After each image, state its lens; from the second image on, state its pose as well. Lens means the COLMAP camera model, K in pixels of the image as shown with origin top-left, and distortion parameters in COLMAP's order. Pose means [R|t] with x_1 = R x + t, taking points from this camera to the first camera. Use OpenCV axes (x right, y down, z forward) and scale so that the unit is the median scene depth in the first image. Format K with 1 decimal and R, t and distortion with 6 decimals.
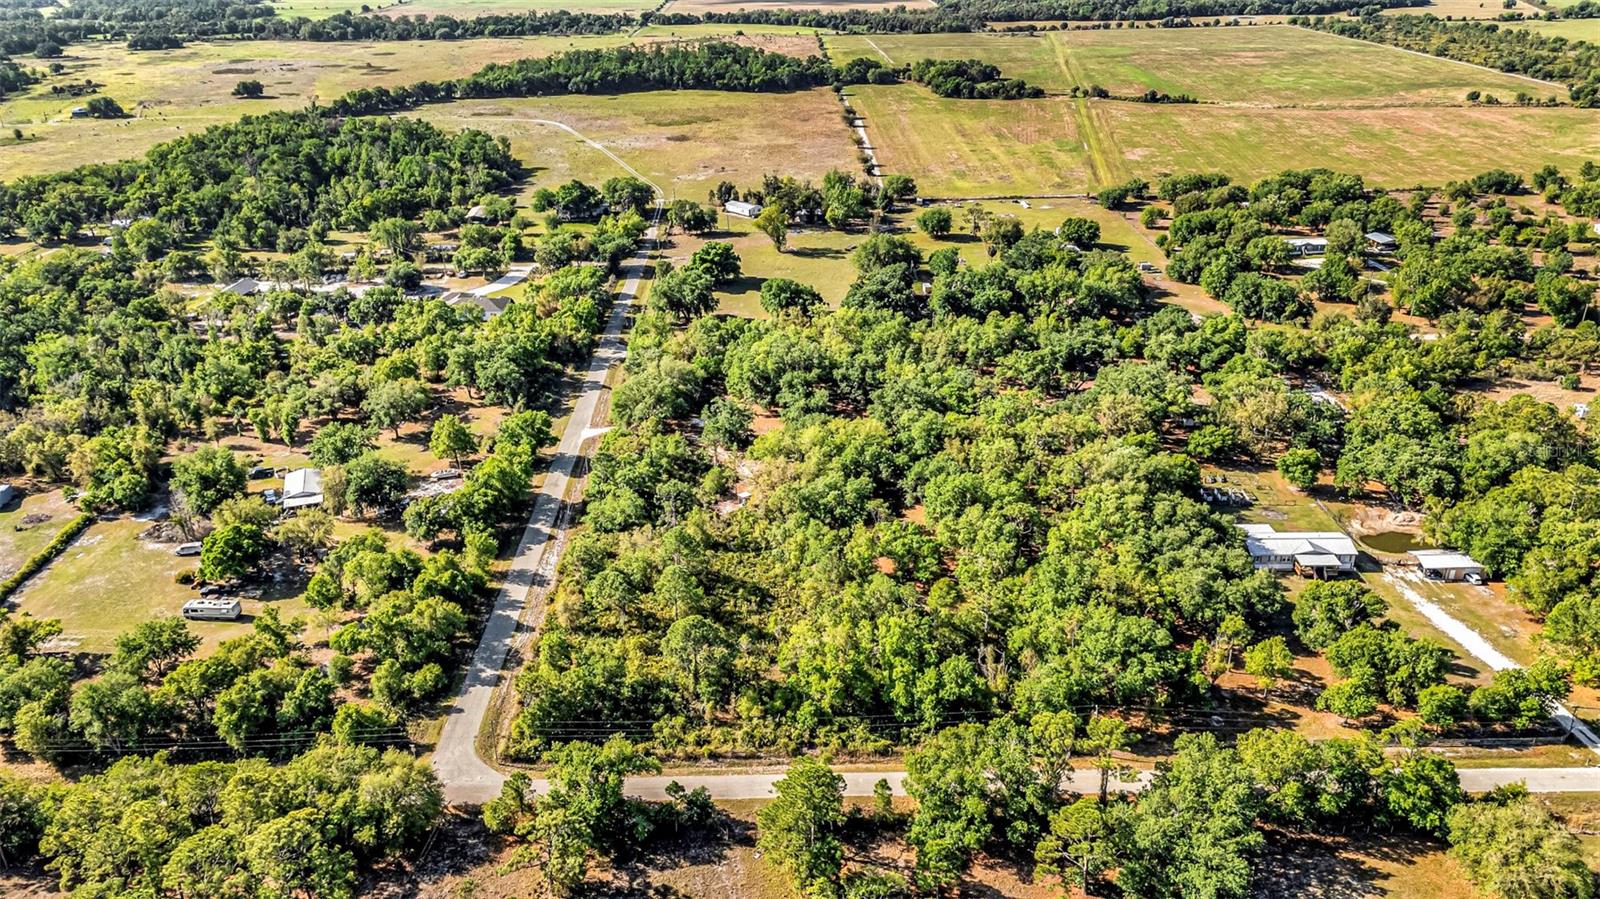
lens RADIAL K [[1176.5, 0, 796.0], [0, 1176.5, 457.9], [0, 0, 1]] dist [0.065886, -0.056889]
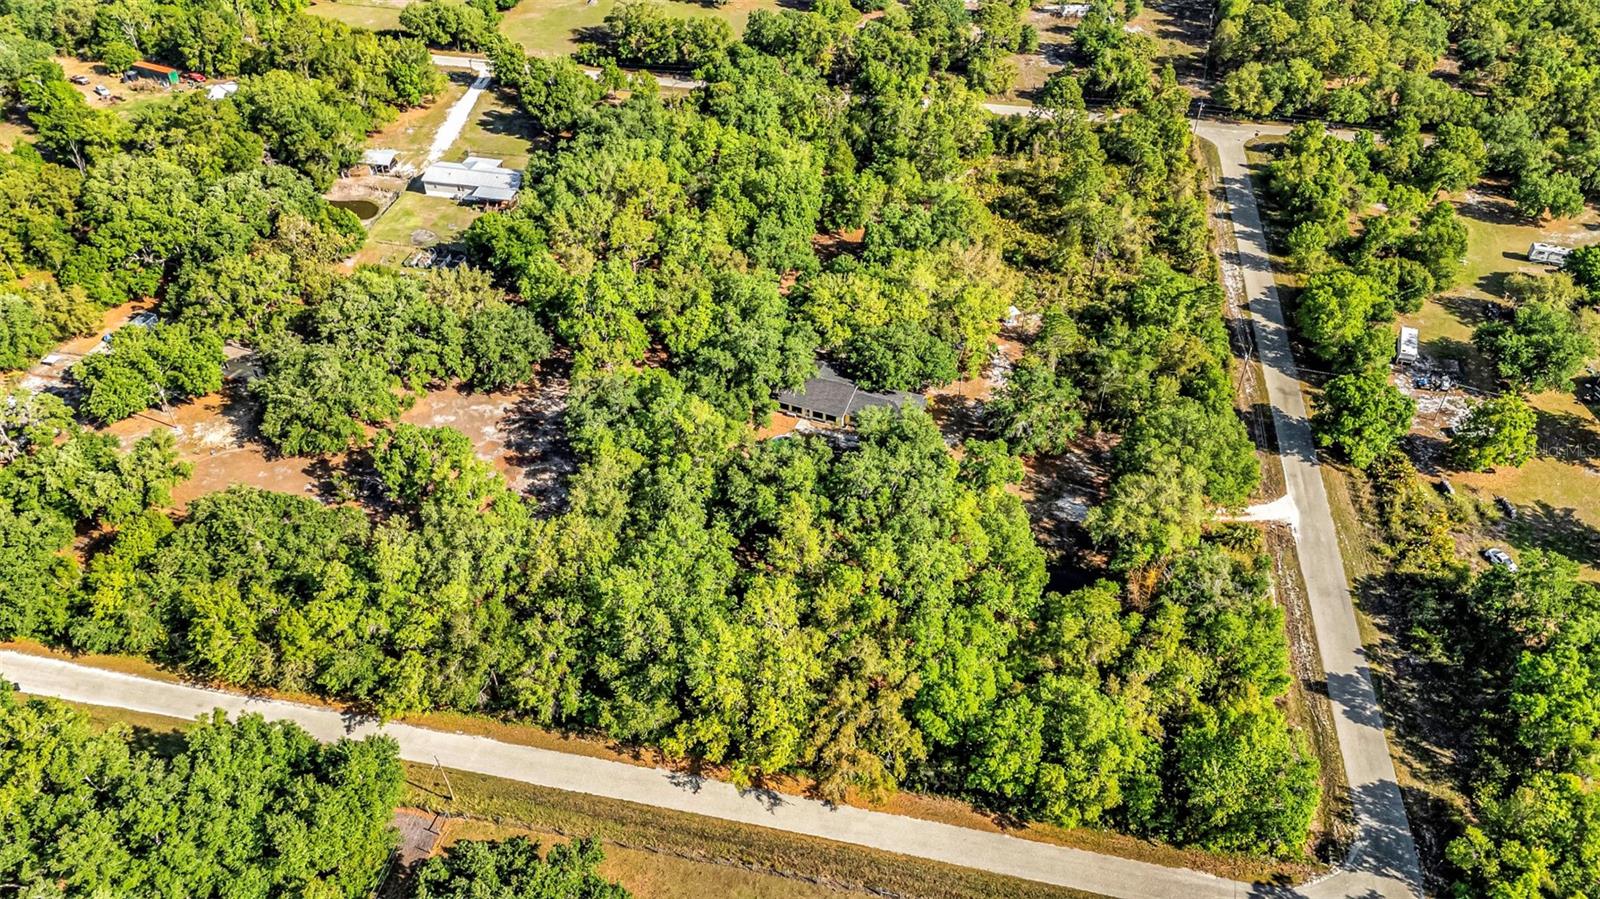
lens RADIAL K [[1176.5, 0, 796.6], [0, 1176.5, 420.8], [0, 0, 1]] dist [0.065886, -0.056889]
pose [[-0.977730, -0.120691, 0.171691, -0.040260], [0.096226, 0.469223, 0.877821, -0.546376], [-0.186507, 0.874793, -0.447160, 1.232973]]
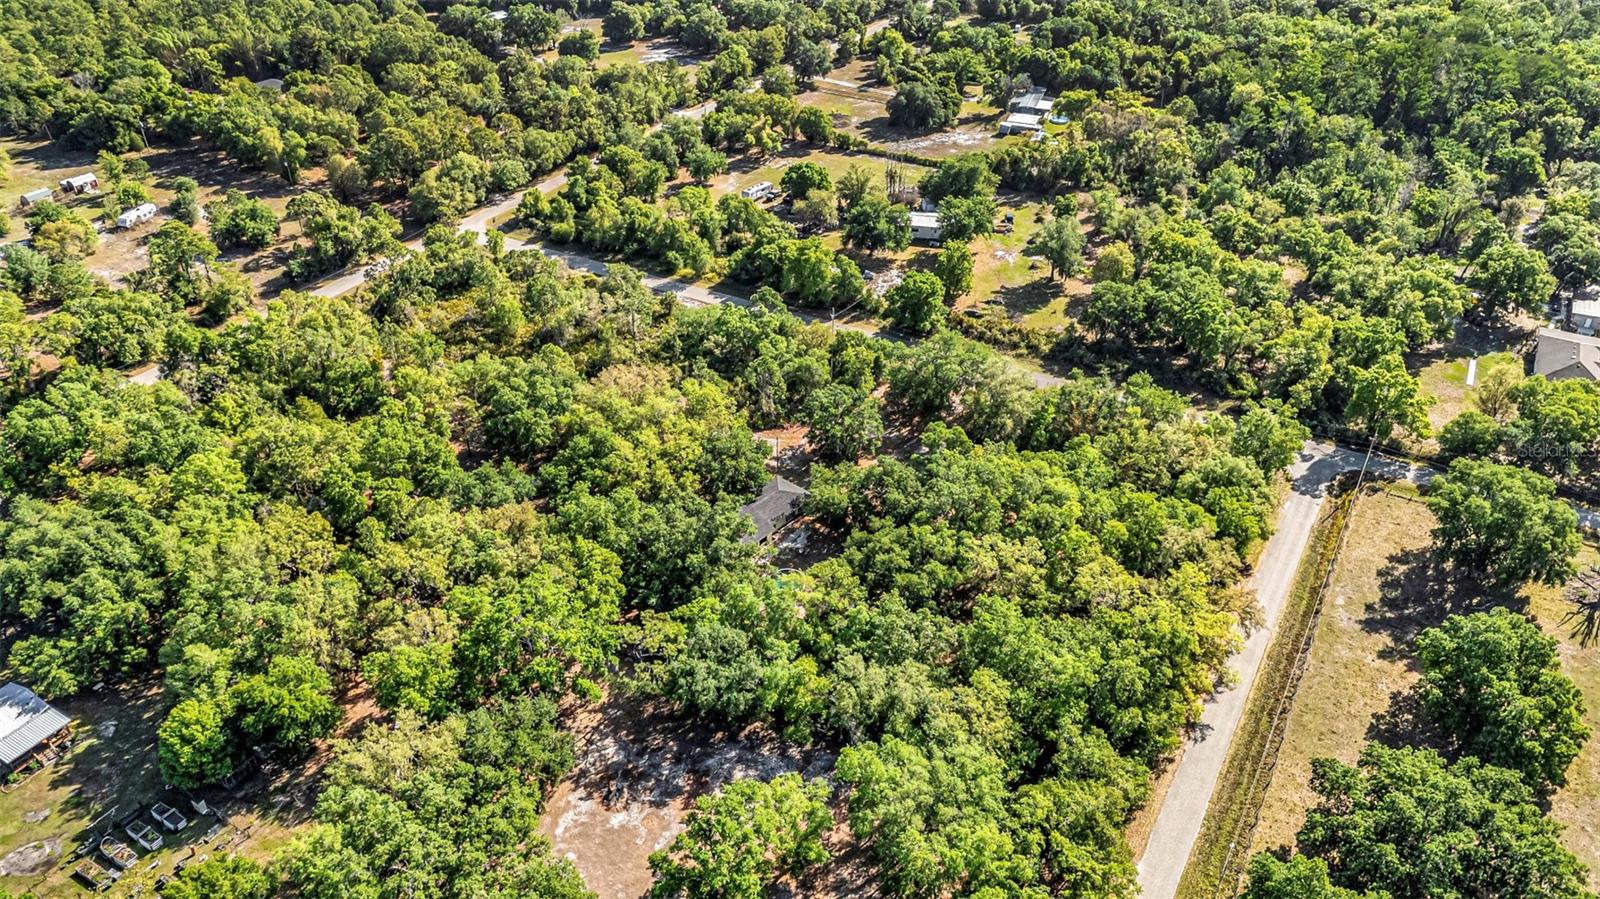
lens RADIAL K [[1176.5, 0, 792.7], [0, 1176.5, 449.0], [0, 0, 1]] dist [0.065886, -0.056889]
pose [[-0.509479, 0.486355, -0.709852, 0.433756], [-0.351060, 0.635685, 0.687504, -0.460111], [0.785613, 0.599470, -0.153129, 1.035391]]
